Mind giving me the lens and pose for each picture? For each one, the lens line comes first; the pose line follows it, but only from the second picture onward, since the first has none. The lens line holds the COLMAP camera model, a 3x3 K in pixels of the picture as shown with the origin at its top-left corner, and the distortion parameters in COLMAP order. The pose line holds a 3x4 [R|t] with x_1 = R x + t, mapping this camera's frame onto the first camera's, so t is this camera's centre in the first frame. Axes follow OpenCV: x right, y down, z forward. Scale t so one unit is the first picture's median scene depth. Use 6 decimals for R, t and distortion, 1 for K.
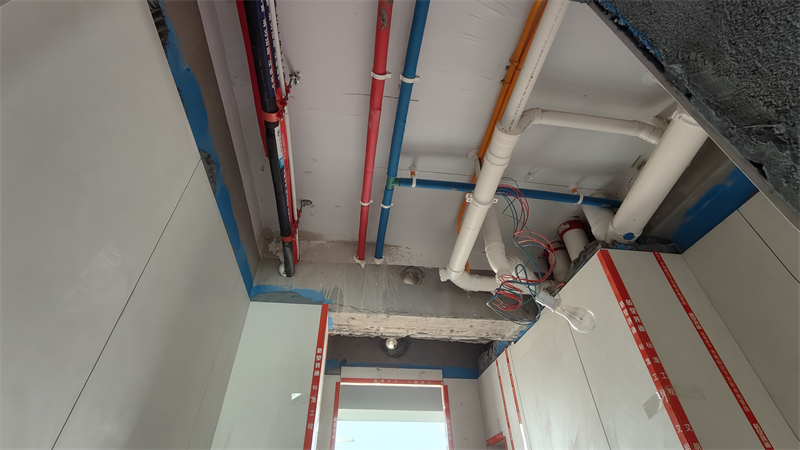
lens RADIAL K [[367.7, 0, 400.0], [0, 367.7, 225.0], [0, 0, 1]] dist [-0.000806, 0.000383]
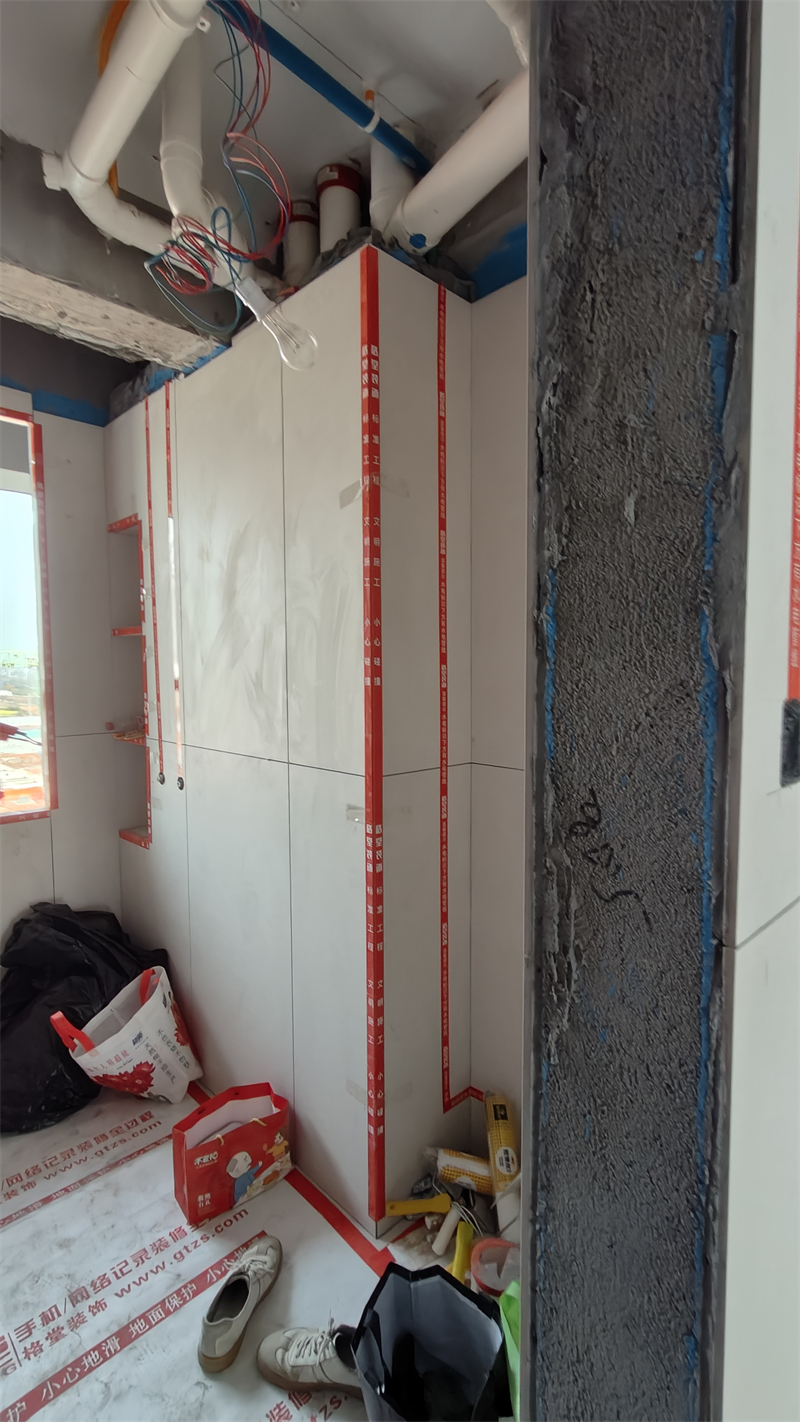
lens RADIAL K [[653.6, 0, 418.1], [0, 653.6, 699.4], [0, 0, 1]] dist [-0.000806, 0.000383]
pose [[0.798670, -0.020239, 0.601428, -0.019224], [-0.390201, 0.743432, 0.543187, 0.008950], [-0.458115, -0.668505, 0.585860, -0.100377]]
